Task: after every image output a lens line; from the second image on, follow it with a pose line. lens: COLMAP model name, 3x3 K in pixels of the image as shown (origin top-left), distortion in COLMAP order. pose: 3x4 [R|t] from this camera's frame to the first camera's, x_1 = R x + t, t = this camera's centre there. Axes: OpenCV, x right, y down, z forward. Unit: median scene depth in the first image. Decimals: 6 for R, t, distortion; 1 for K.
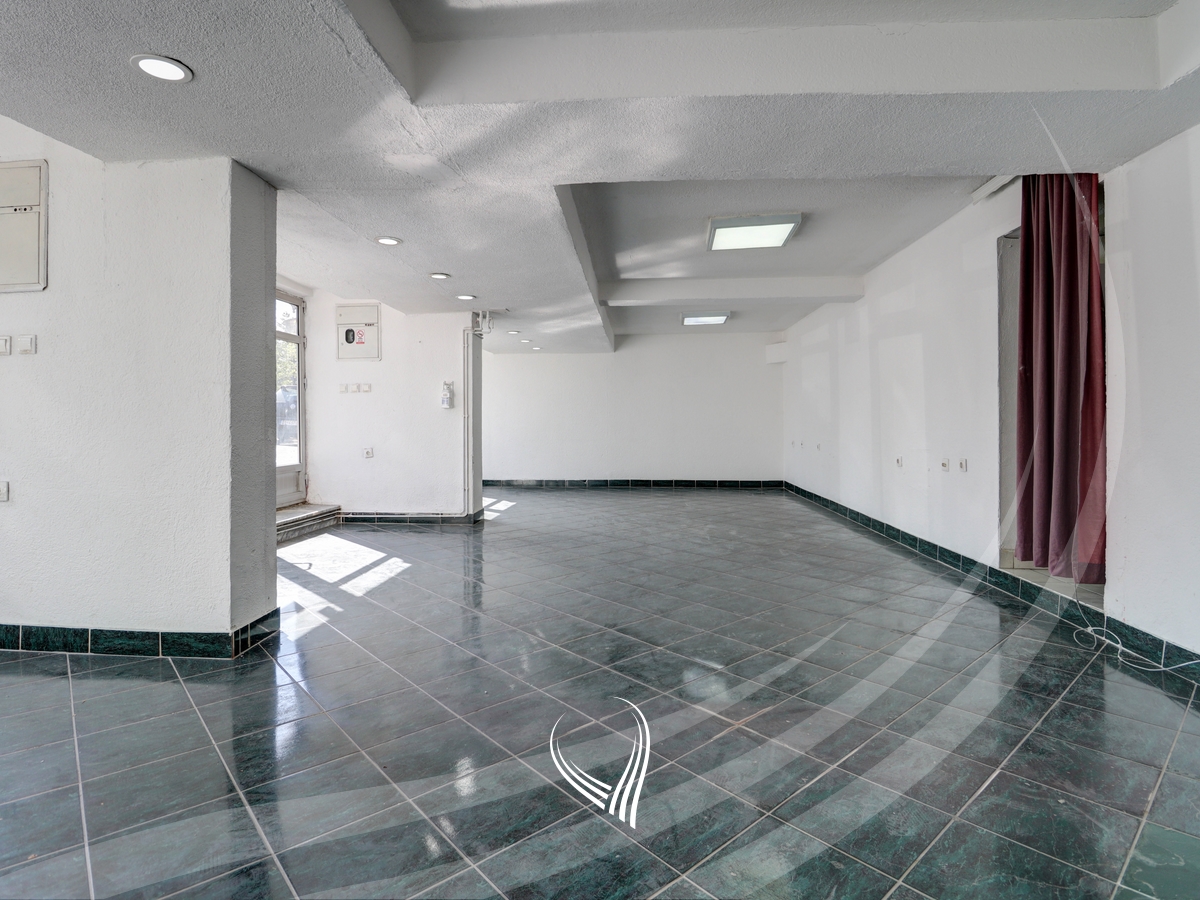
lens RADIAL K [[645.0, 0, 593.8], [0, 645.0, 418.7], [0, 0, 1]] dist [0.044480, -0.030781]
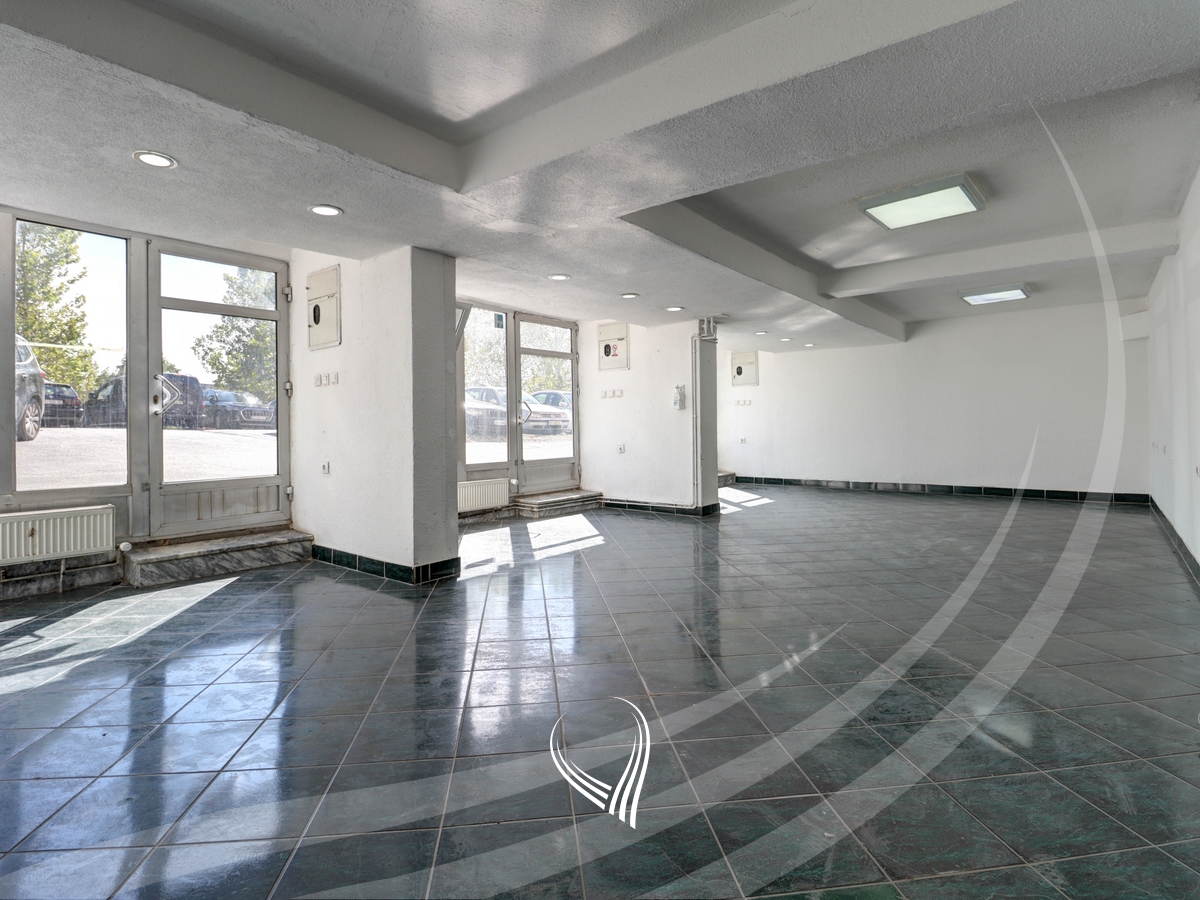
lens RADIAL K [[645.0, 0, 593.8], [0, 645.0, 418.7], [0, 0, 1]] dist [0.044480, -0.030781]
pose [[0.827575, -0.012512, -0.561216, 0.270358], [0.013505, 0.999906, -0.002378, 0.000469], [0.561193, -0.005612, 0.827666, 0.007951]]
